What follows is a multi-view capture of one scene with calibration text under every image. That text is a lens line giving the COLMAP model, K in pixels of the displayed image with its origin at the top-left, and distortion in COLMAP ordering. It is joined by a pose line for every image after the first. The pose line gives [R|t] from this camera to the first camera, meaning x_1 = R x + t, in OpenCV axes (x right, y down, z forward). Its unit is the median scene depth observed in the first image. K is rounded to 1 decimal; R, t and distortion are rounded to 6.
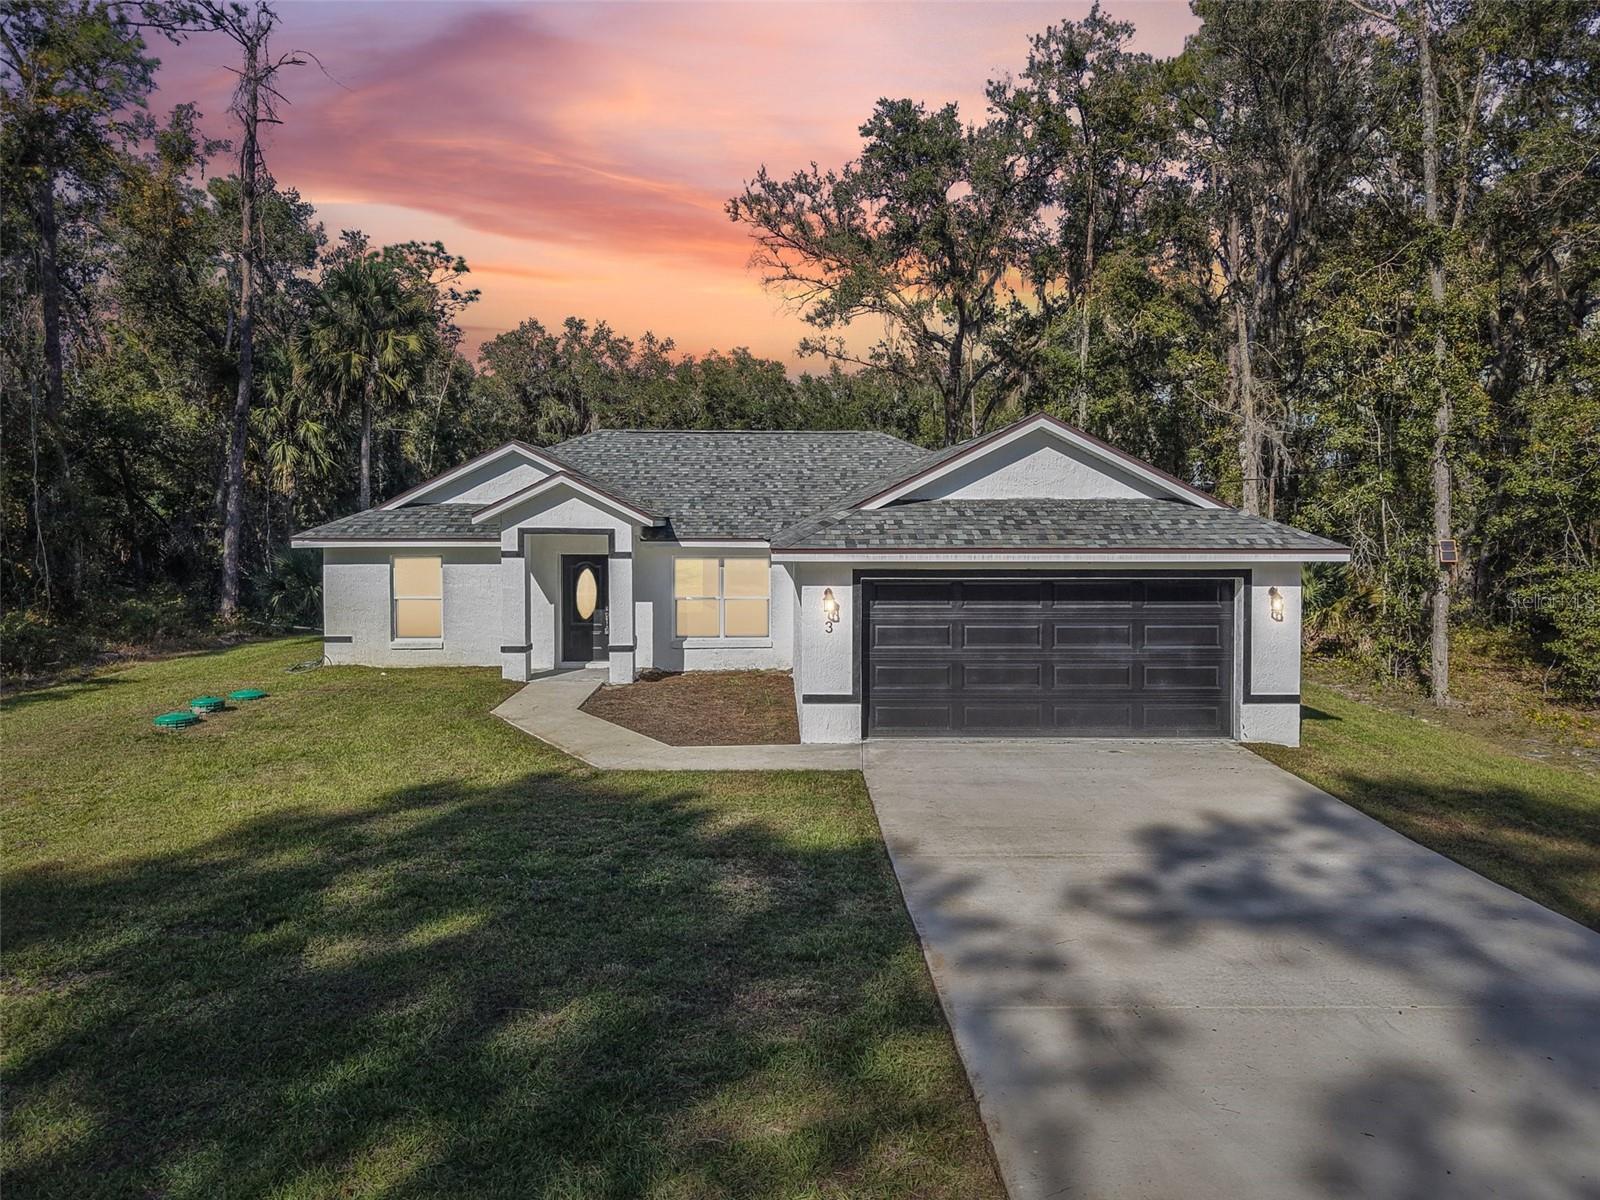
lens RADIAL K [[1138.8, 0, 800.0], [0, 1138.8, 600.0], [0, 0, 1]] dist [0.002483, 0.000050]
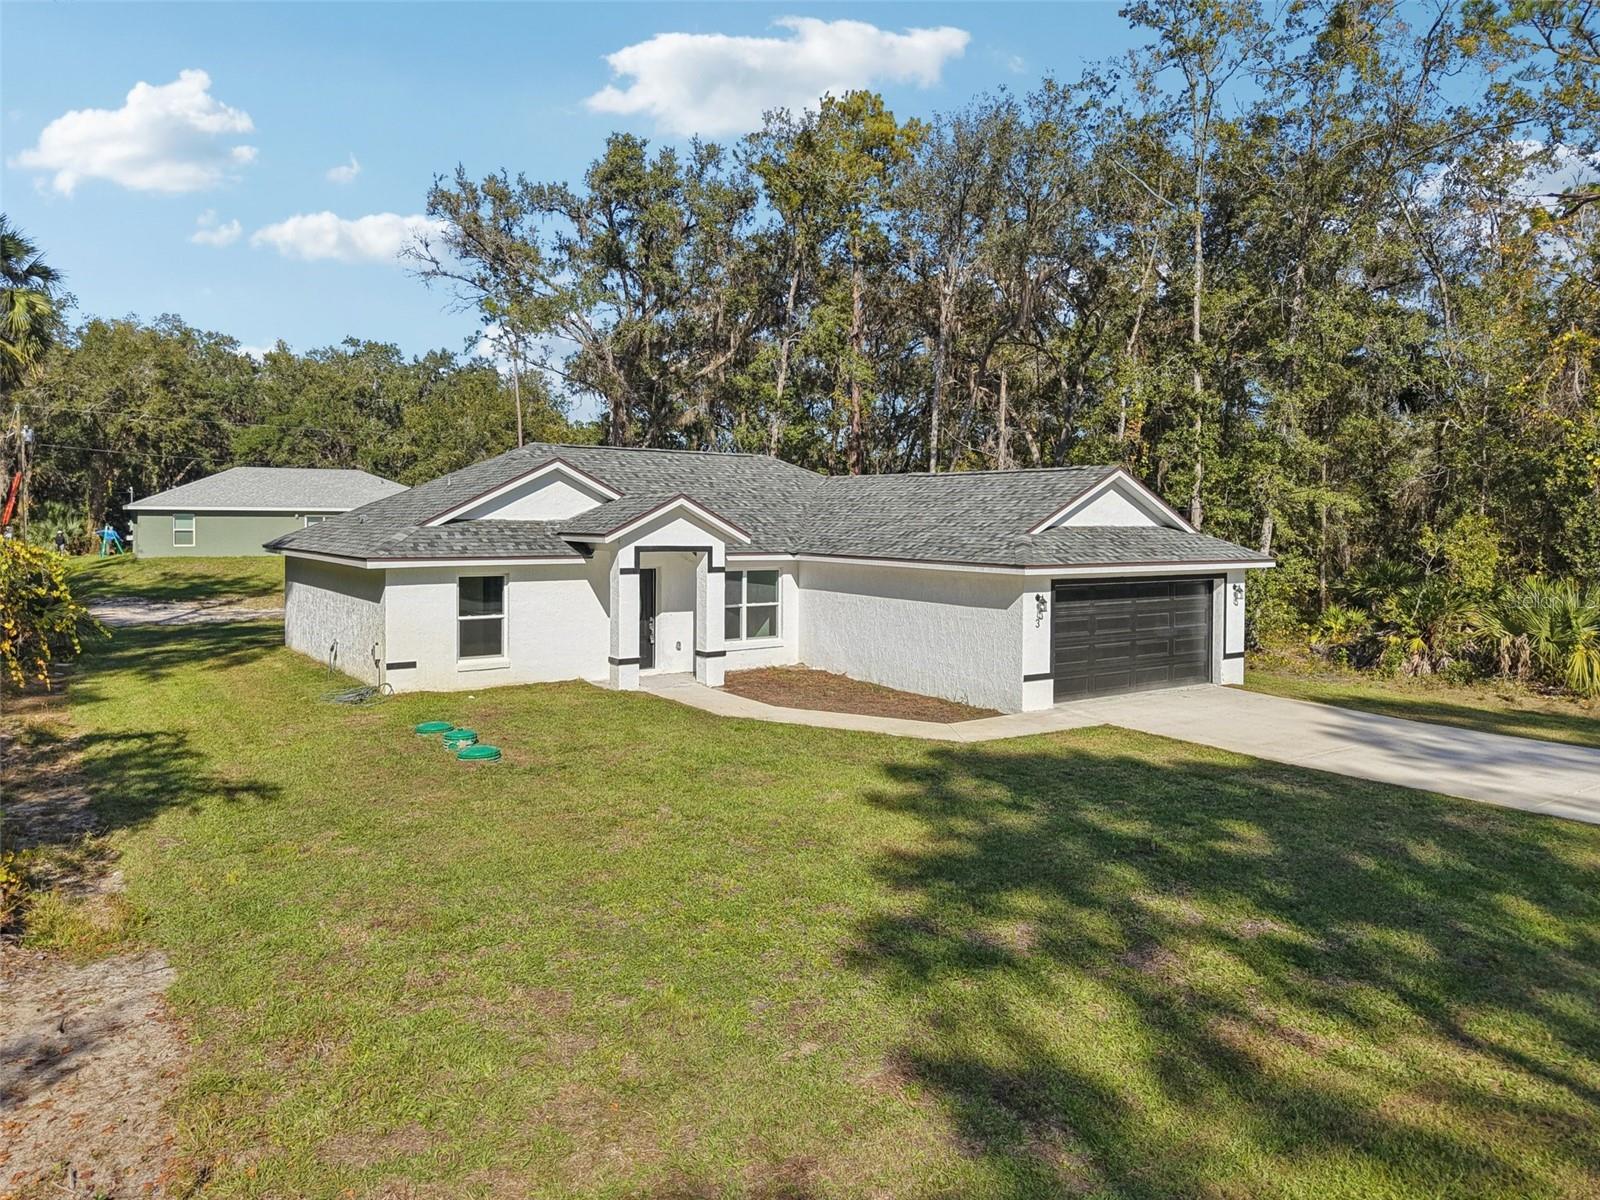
lens RADIAL K [[1138.8, 0, 800.0], [0, 1138.8, 600.0], [0, 0, 1]] dist [0.002483, 0.000050]
pose [[0.812791, -0.037795, 0.581327, -0.926271], [0.031197, 0.999285, 0.021350, -0.039076], [-0.581719, 0.000782, 0.813390, 0.069848]]
